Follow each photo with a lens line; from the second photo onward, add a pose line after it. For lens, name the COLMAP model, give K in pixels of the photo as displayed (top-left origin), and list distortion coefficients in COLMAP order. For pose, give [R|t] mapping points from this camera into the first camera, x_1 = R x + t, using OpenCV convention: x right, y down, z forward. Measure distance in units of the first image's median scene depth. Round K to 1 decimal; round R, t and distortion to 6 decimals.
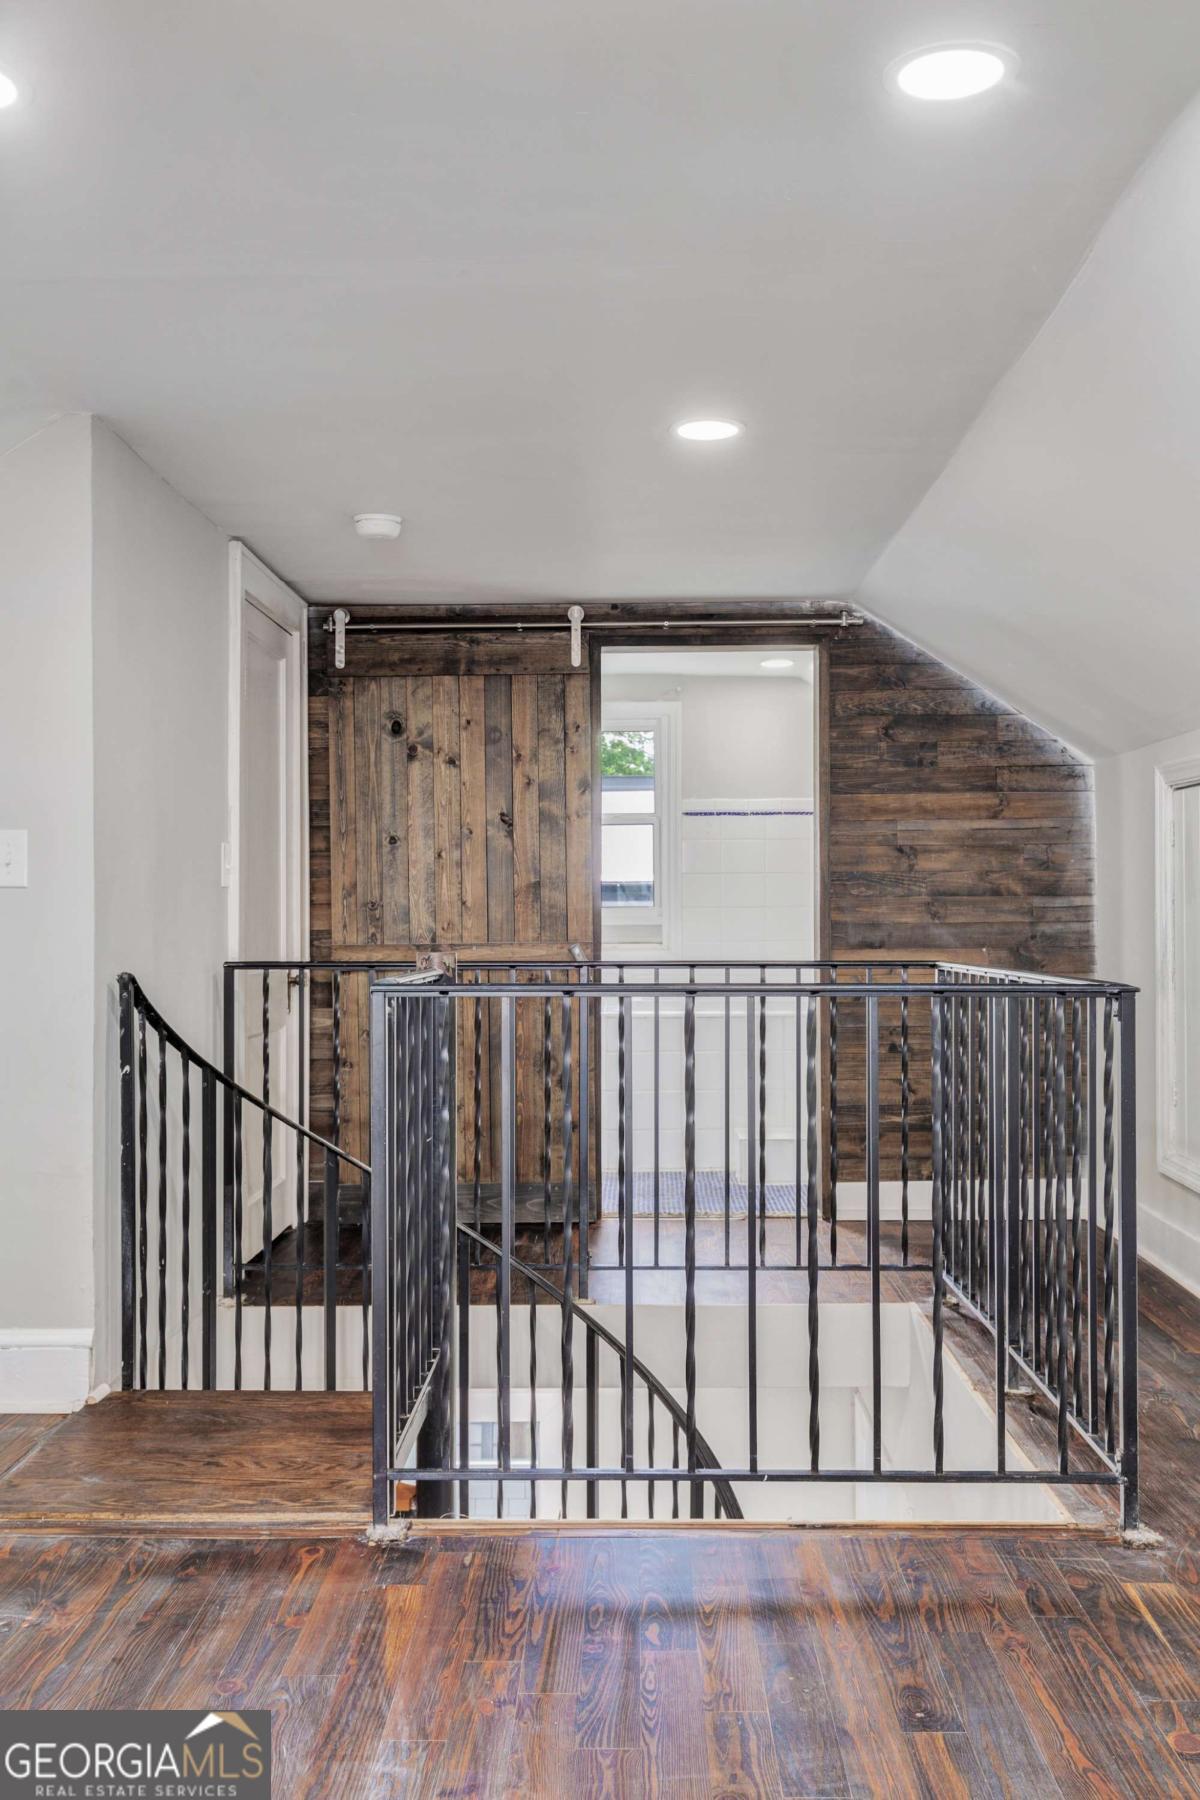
lens RADIAL K [[1600.6, 0, 624.0], [0, 1600.6, 931.2], [0, 0, 1]] dist [0.001258, -0.005535]
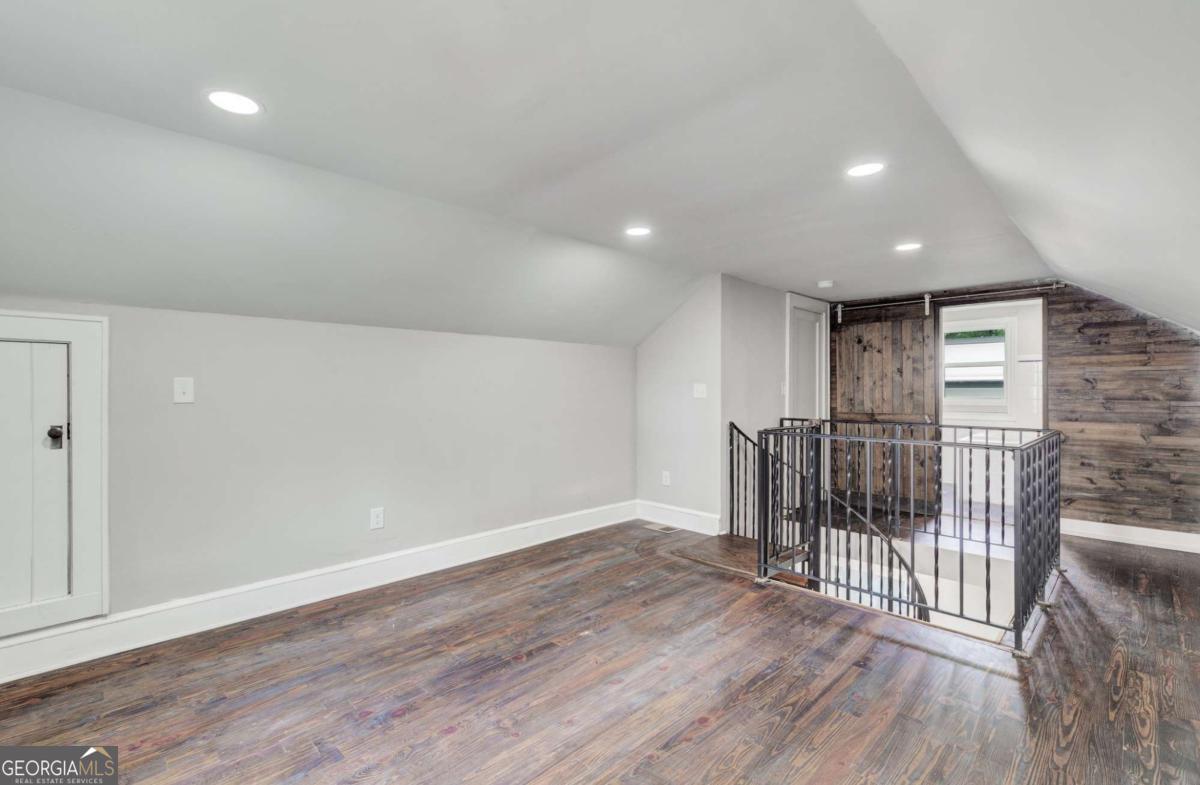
lens RADIAL K [[537.2, 0, 599.3], [0, 537.2, 388.8], [0, 0, 1]] dist [0.001300, -0.000299]
pose [[0.713483, 0.005760, -0.700649, 0.218134], [-0.014349, 0.999877, -0.006392, -0.023098], [0.700526, 0.014615, 0.713477, -0.066567]]
